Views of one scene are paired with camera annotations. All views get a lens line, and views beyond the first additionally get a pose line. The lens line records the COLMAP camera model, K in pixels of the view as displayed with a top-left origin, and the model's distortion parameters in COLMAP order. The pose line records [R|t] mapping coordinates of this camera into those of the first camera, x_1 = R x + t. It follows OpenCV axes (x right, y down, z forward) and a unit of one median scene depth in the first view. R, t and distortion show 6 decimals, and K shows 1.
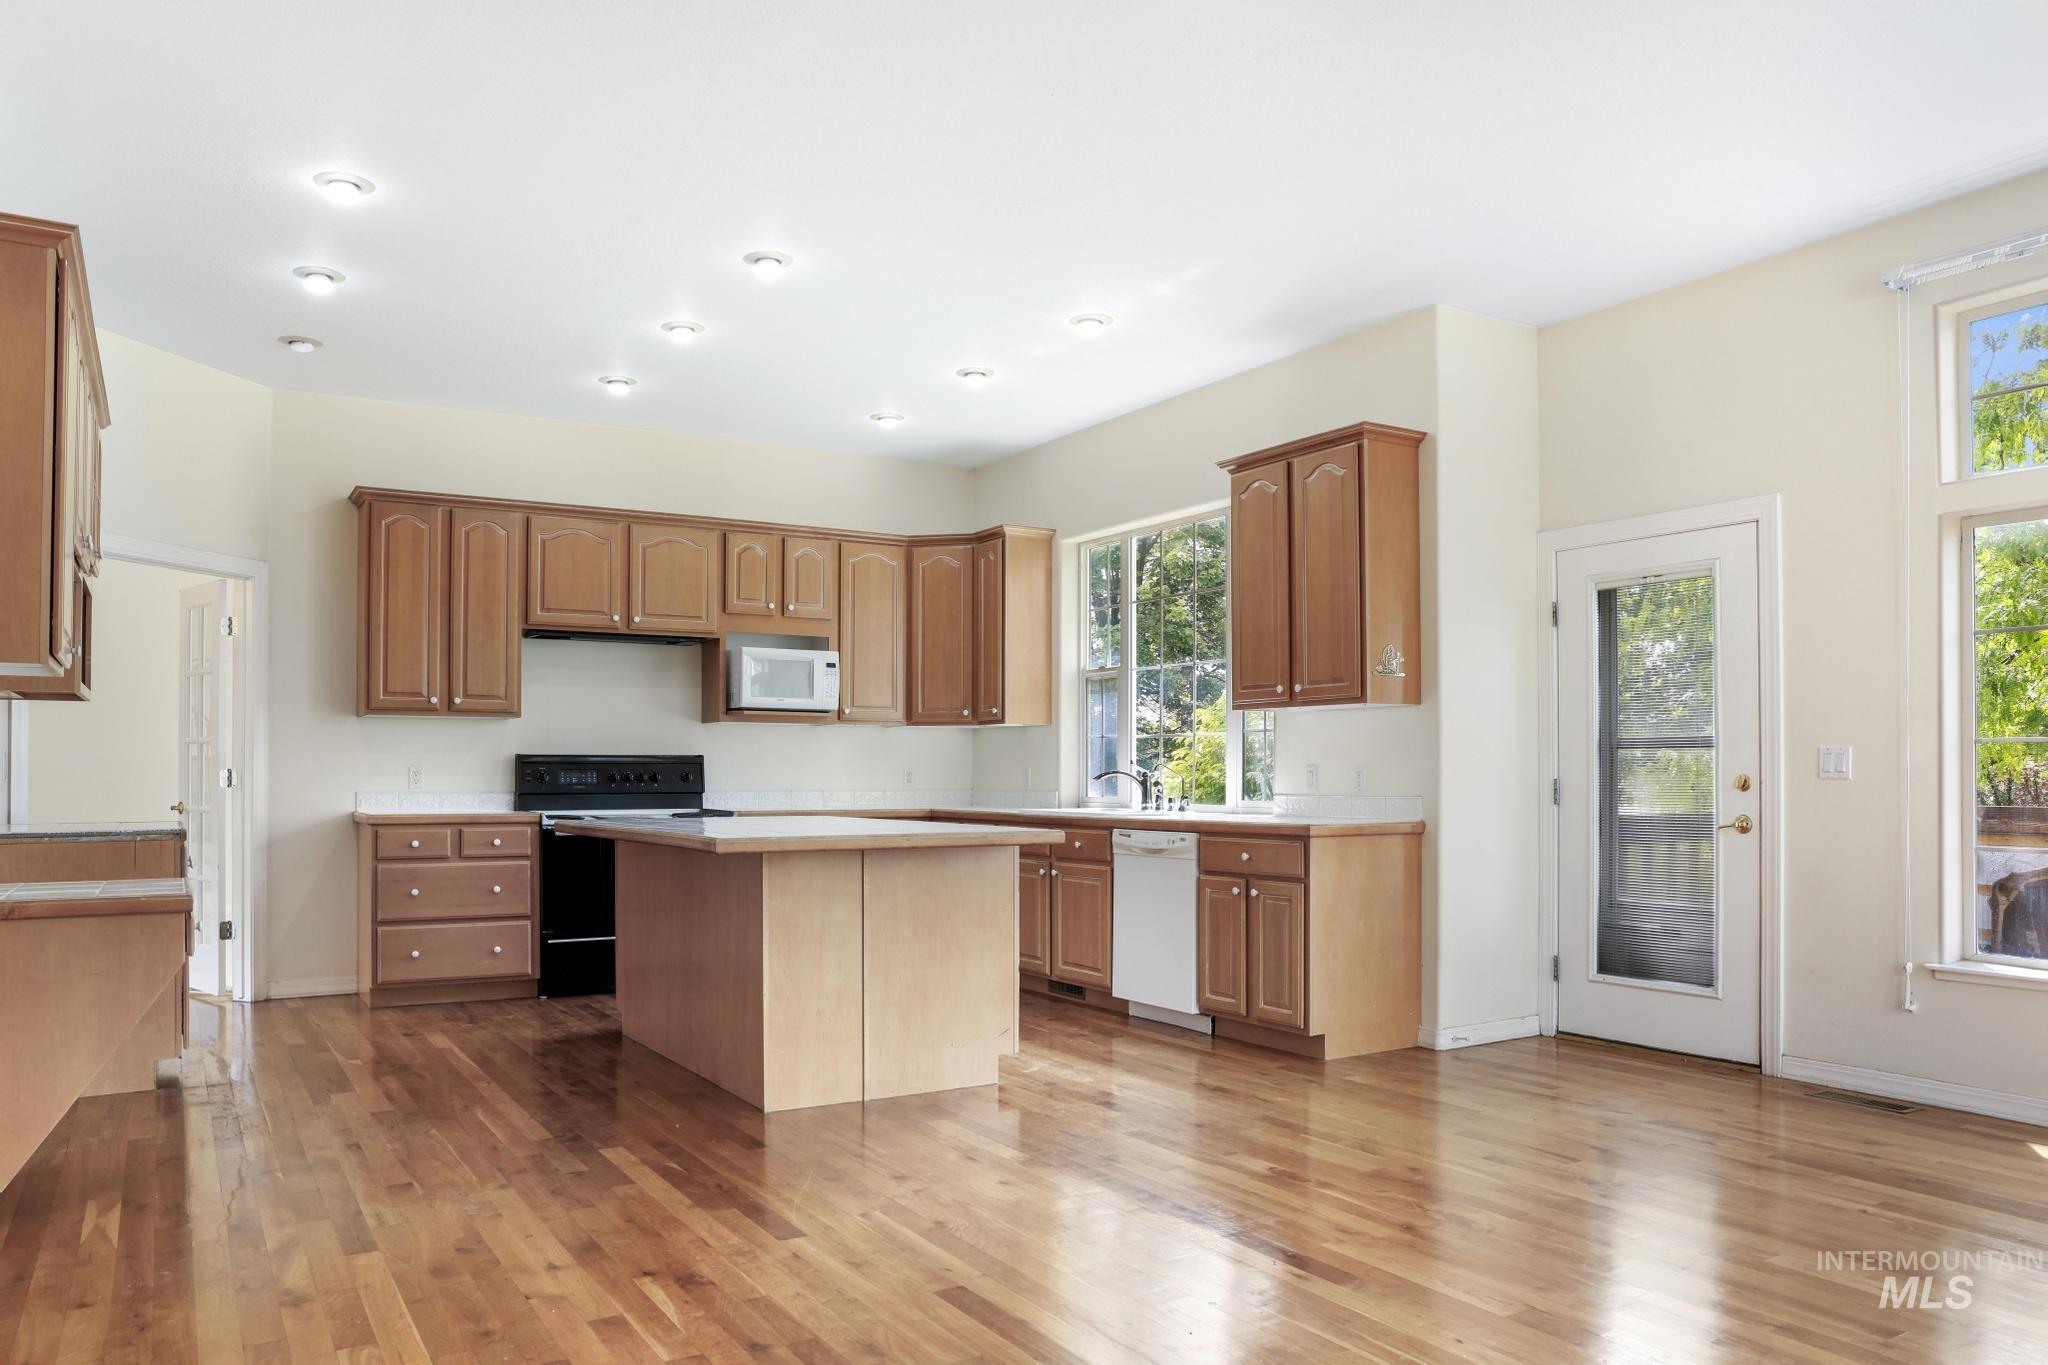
lens RADIAL K [[1429.5, 0, 1019.7], [0, 1429.5, 750.7], [0, 0, 1]] dist [-0.120695, 0.133906]
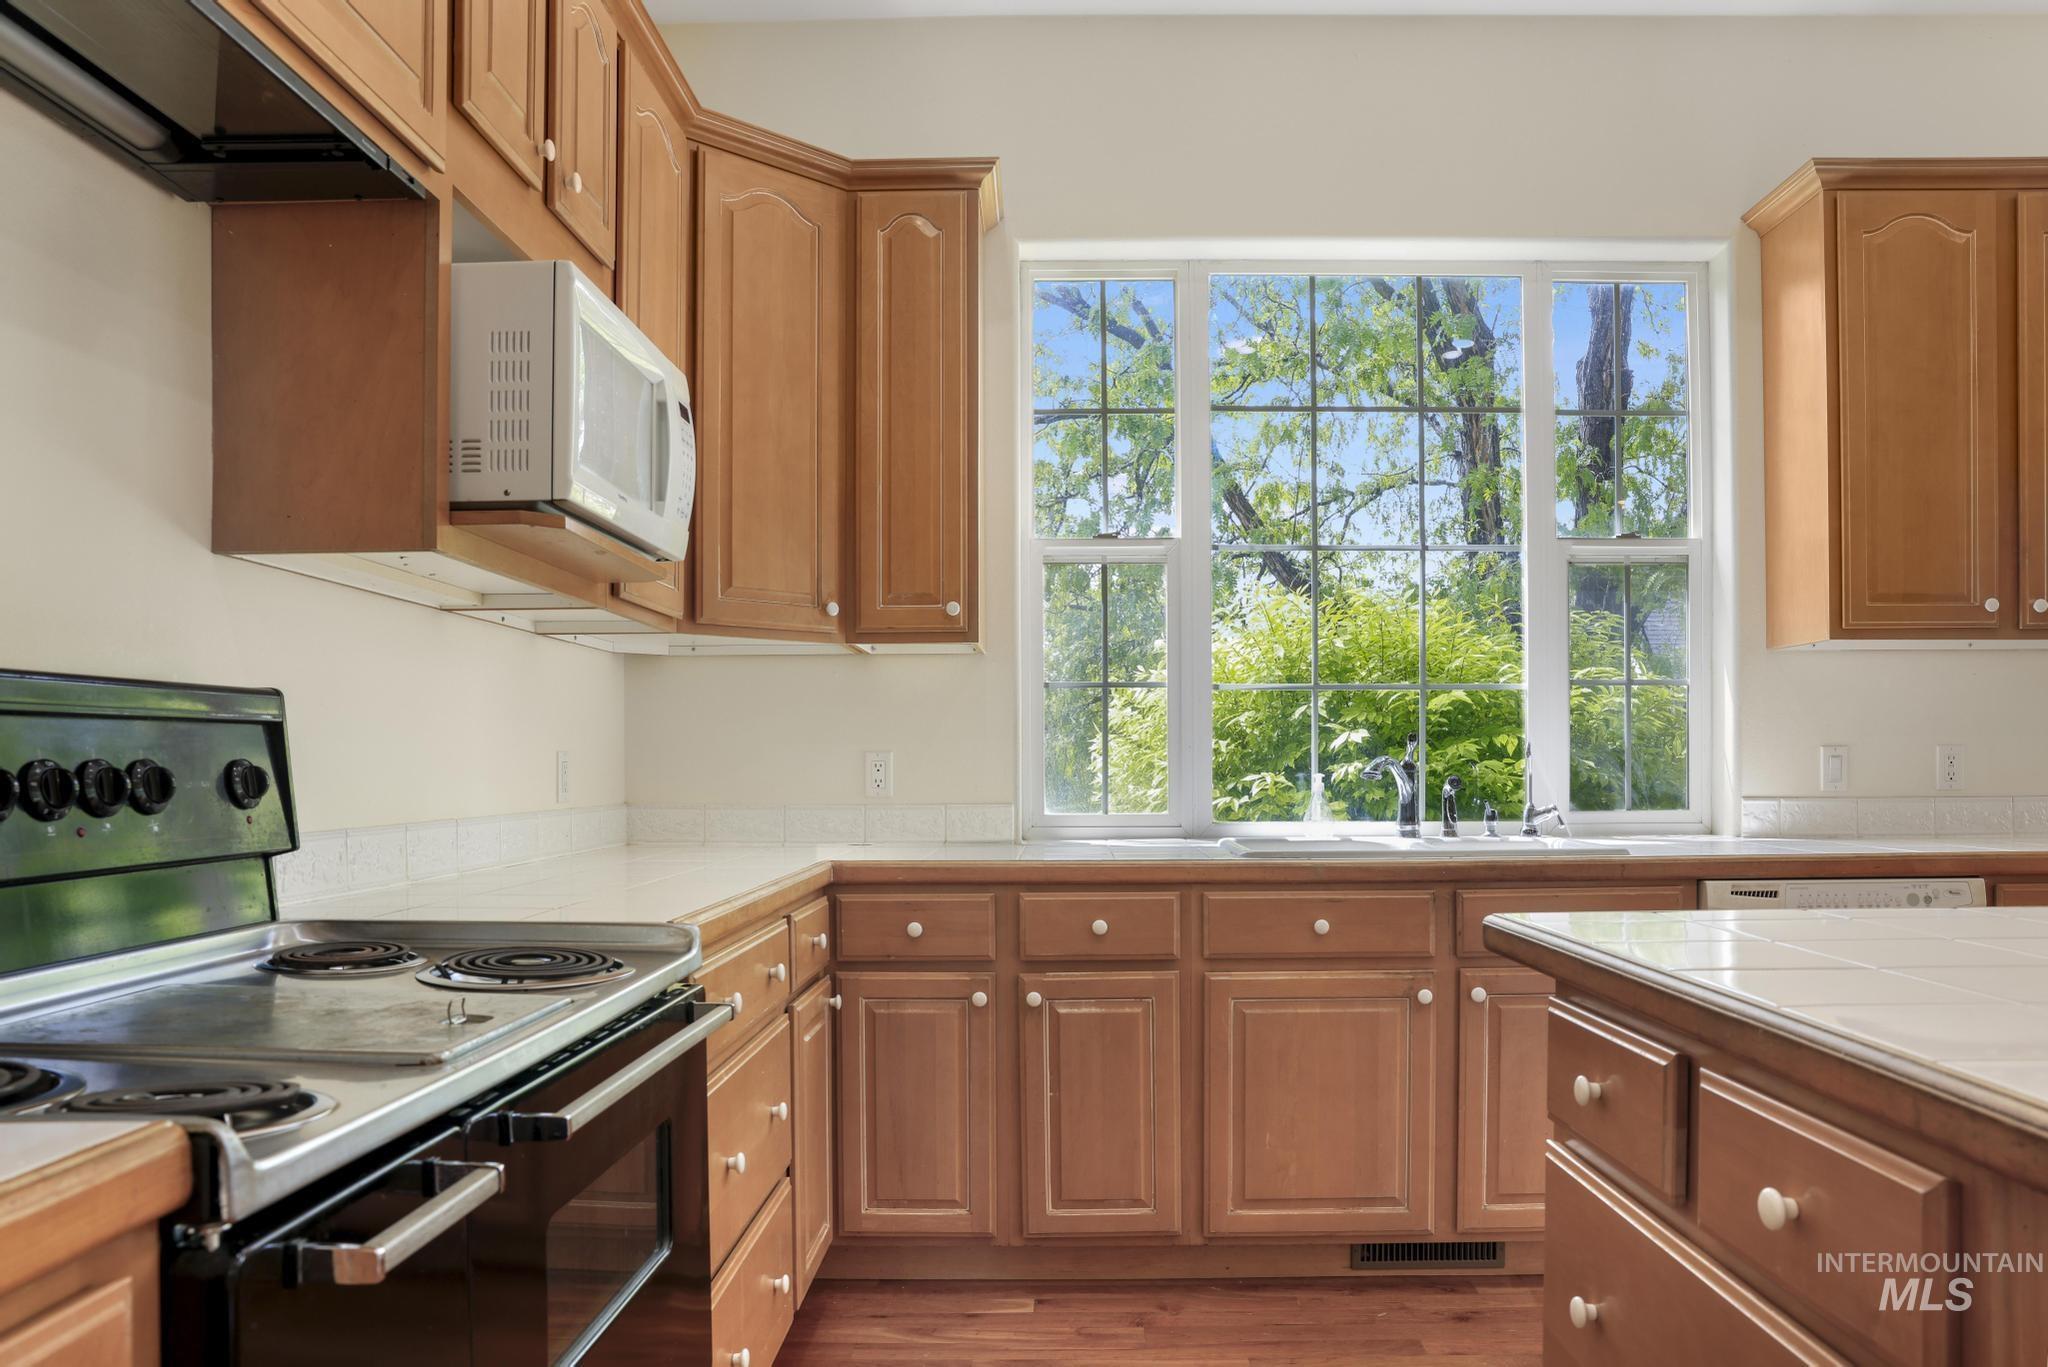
lens RADIAL K [[1429.5, 0, 1019.7], [0, 1429.5, 751.7], [0, 0, 1]] dist [-0.120695, 0.133906]
pose [[0.528418, 0.004241, 0.848974, -0.392008], [-0.009106, 0.999958, 0.000672, 0.013568], [-0.848936, -0.008086, 0.528434, 0.863441]]
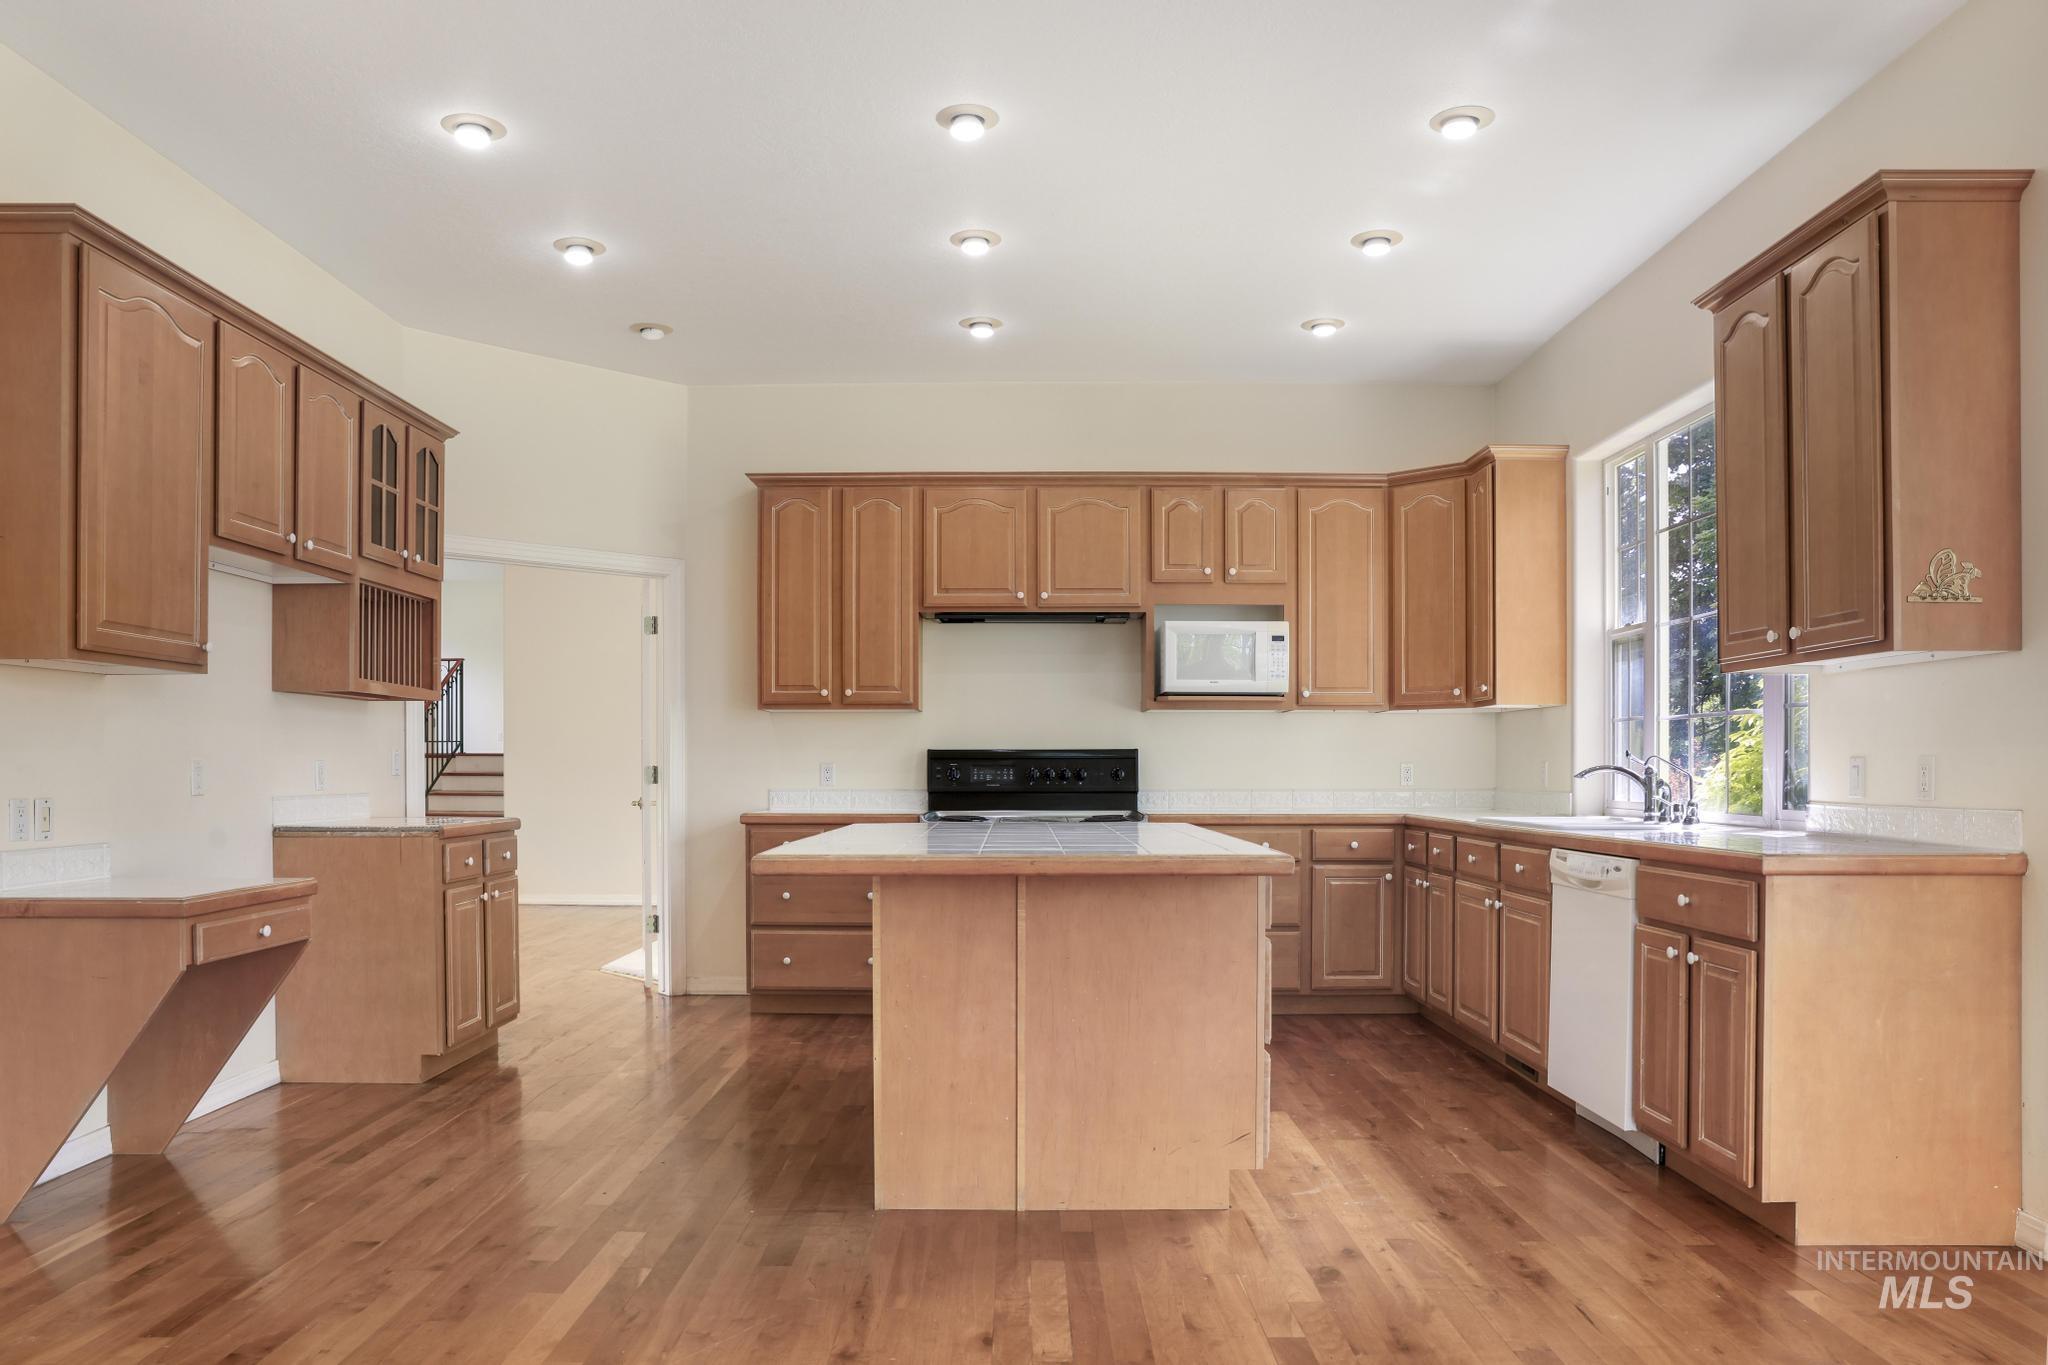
lens RADIAL K [[1410.4, 0, 1022.5], [0, 1410.4, 772.1], [0, 0, 1]] dist [-0.097786, 0.086985]
pose [[0.852189, 0.001095, -0.523233, 0.183573], [0.008214, 0.999847, 0.015470, 0.003868], [0.523170, -0.017481, 0.852049, 0.253157]]
